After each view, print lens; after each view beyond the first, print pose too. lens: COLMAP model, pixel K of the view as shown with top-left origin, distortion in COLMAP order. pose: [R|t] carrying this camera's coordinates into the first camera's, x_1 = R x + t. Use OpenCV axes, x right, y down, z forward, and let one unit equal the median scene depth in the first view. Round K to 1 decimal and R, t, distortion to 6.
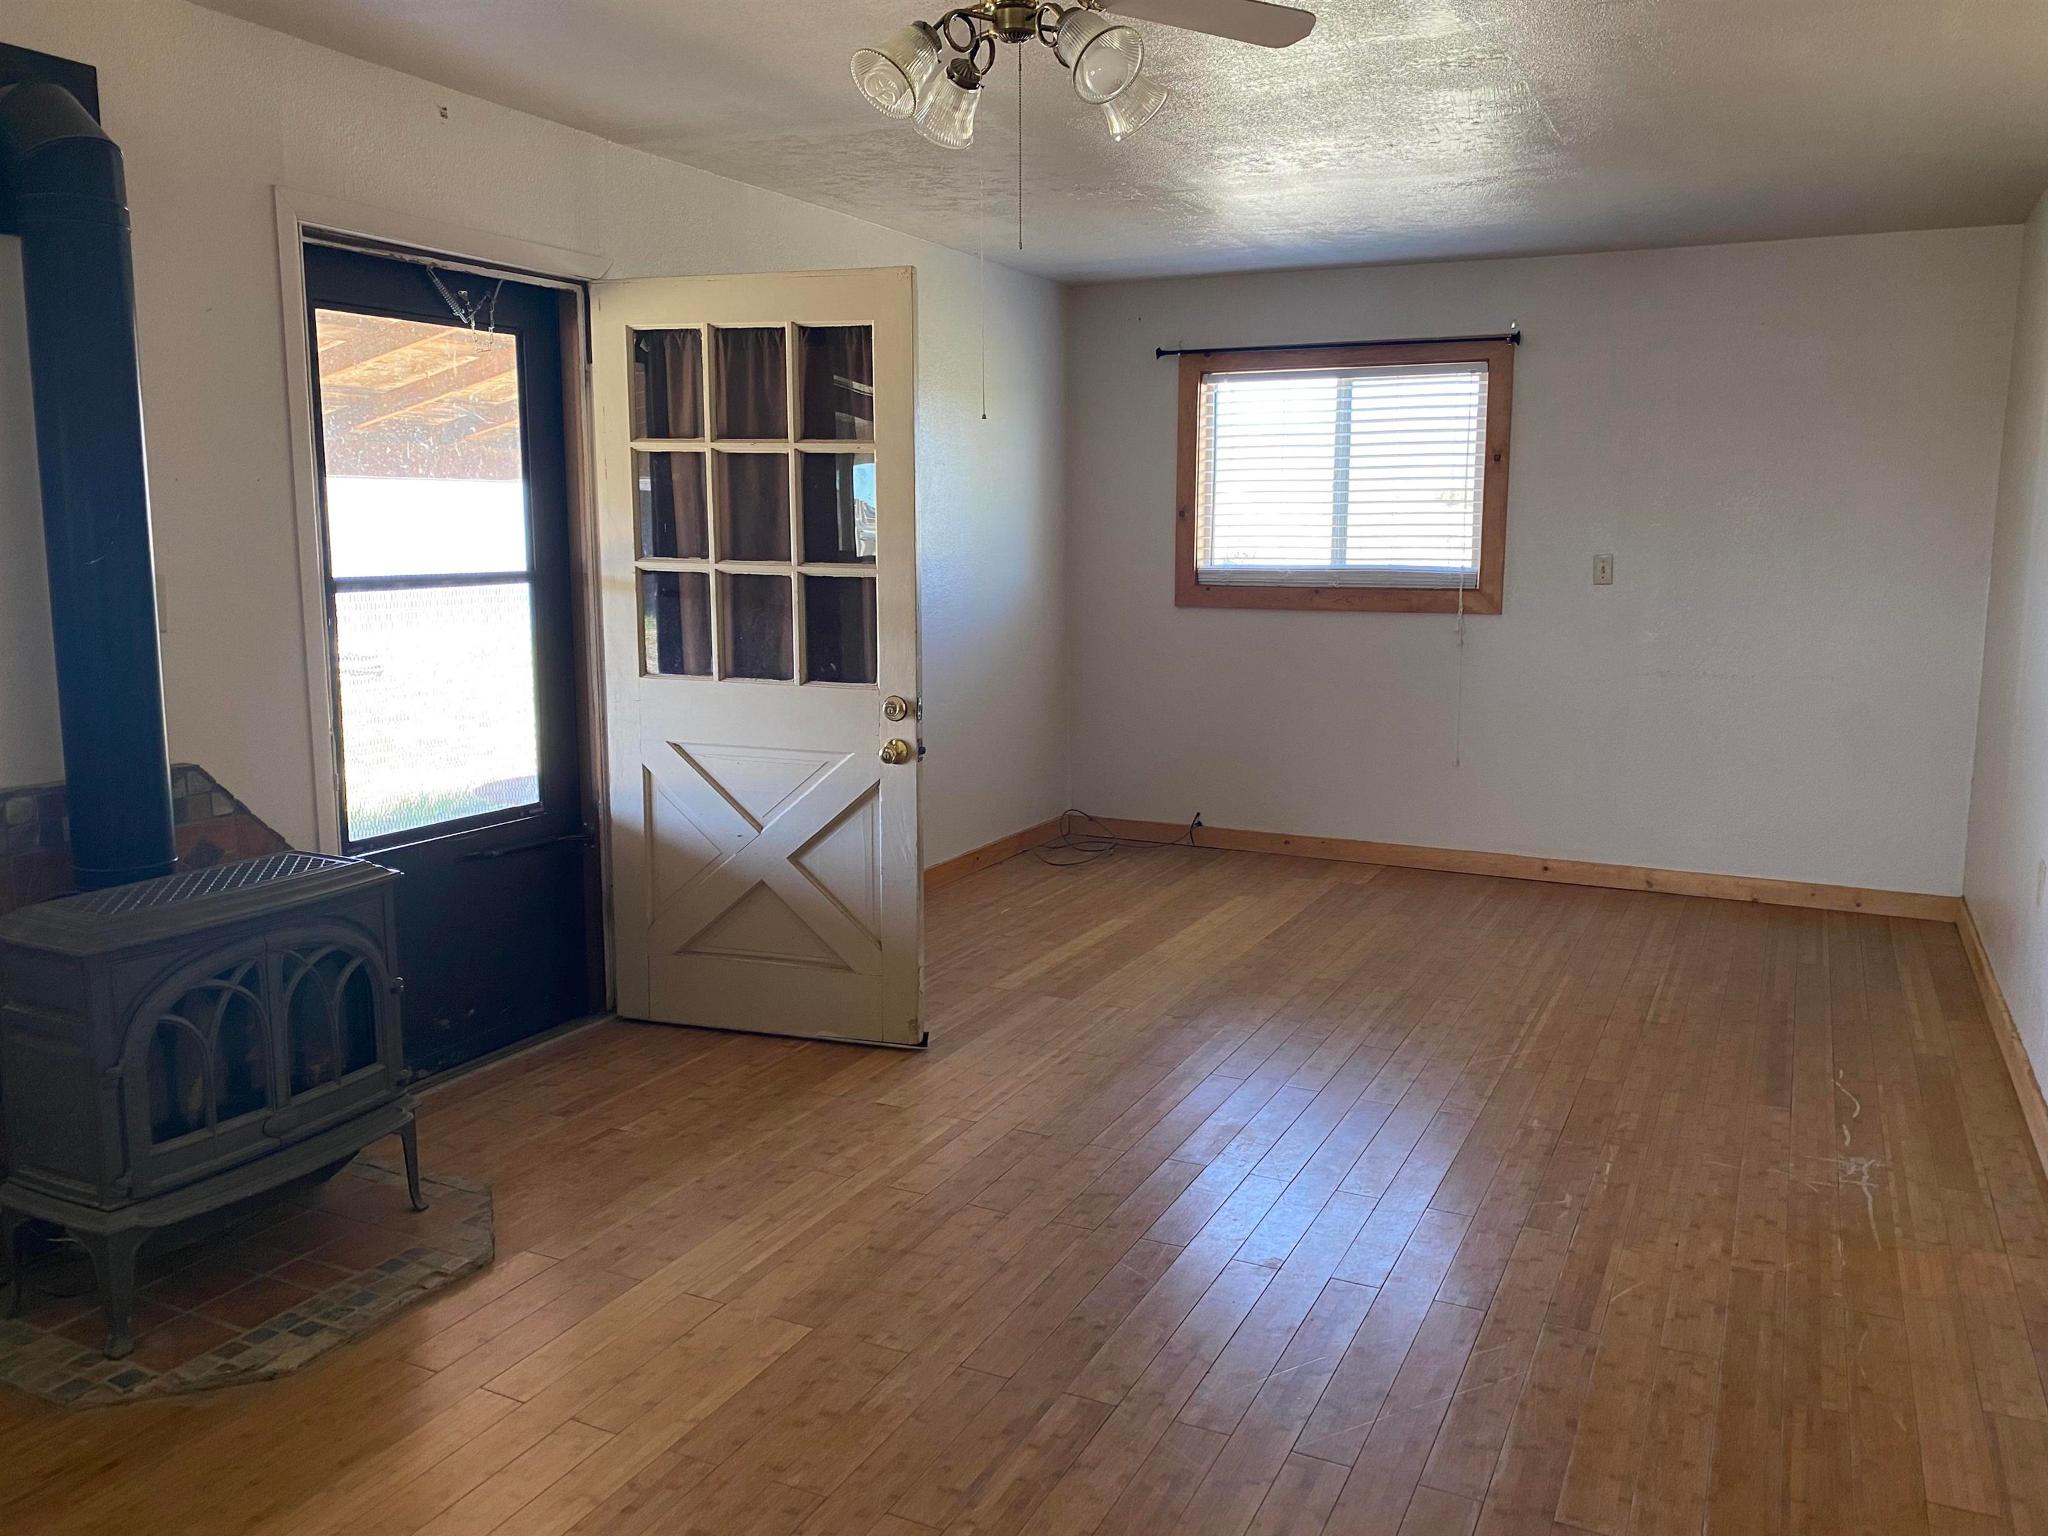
lens RADIAL K [[1584.7, 0, 1056.2], [0, 1584.7, 759.5], [0, 0, 1]] dist [0.070719, -0.121093]
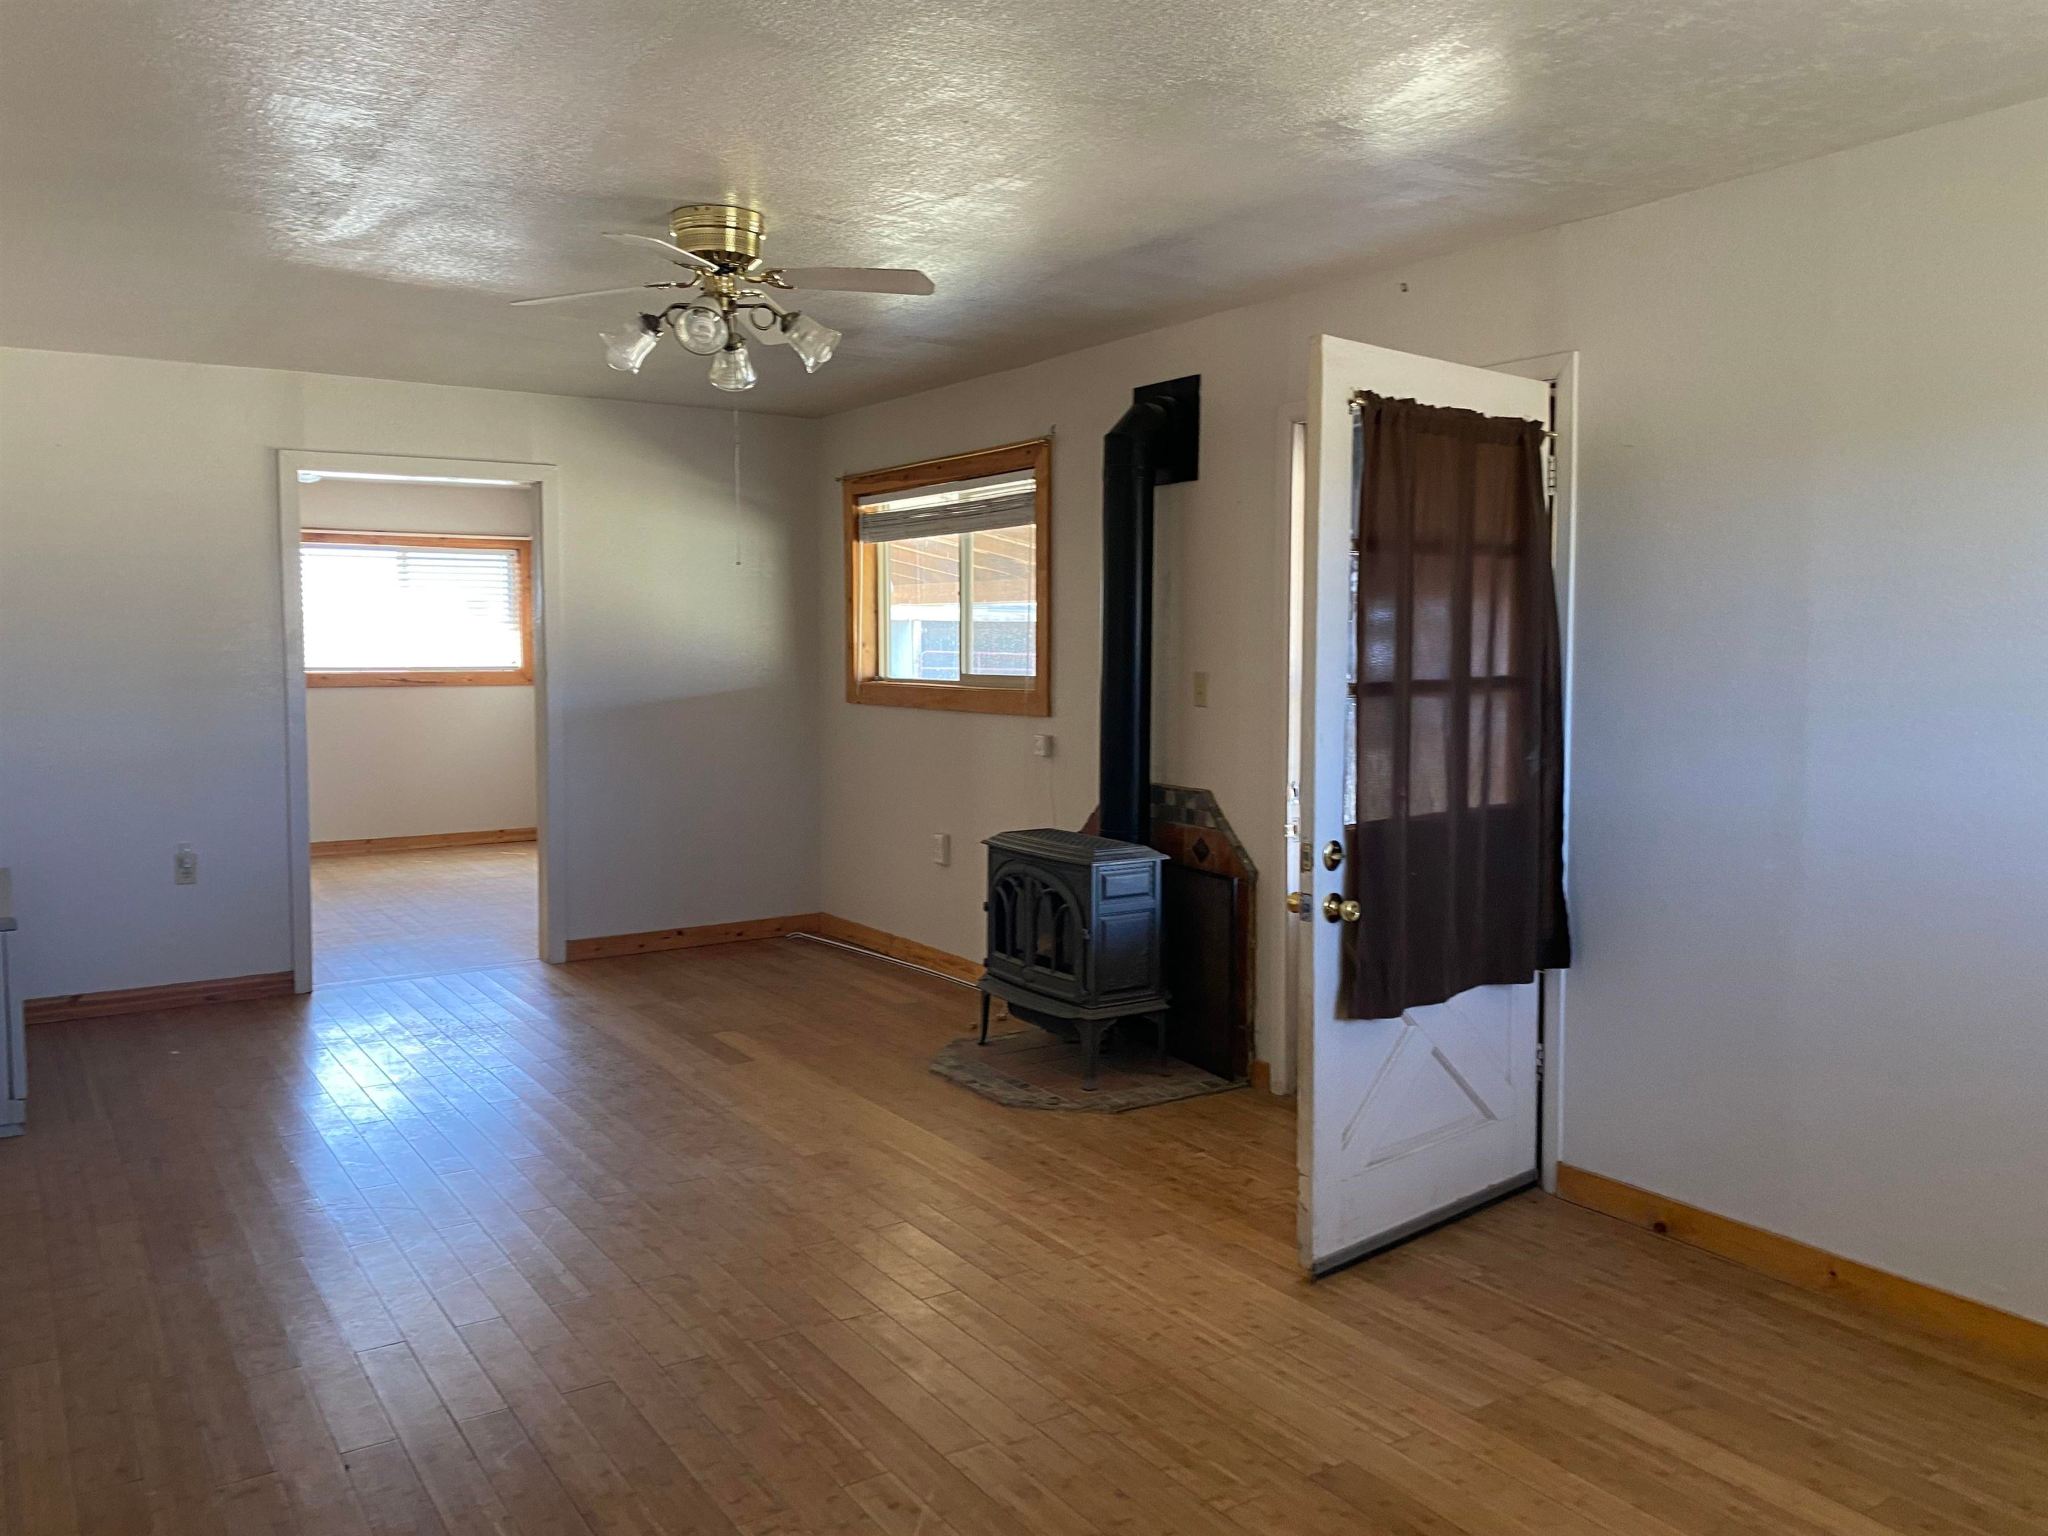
lens RADIAL K [[1584.7, 0, 1056.2], [0, 1584.7, 759.5], [0, 0, 1]] dist [0.070719, -0.121093]
pose [[-0.513855, 0.058516, -0.855879, 0.750814], [-0.134737, 0.979784, 0.147881, -0.207881], [0.847230, 0.191308, -0.495583, 1.389981]]
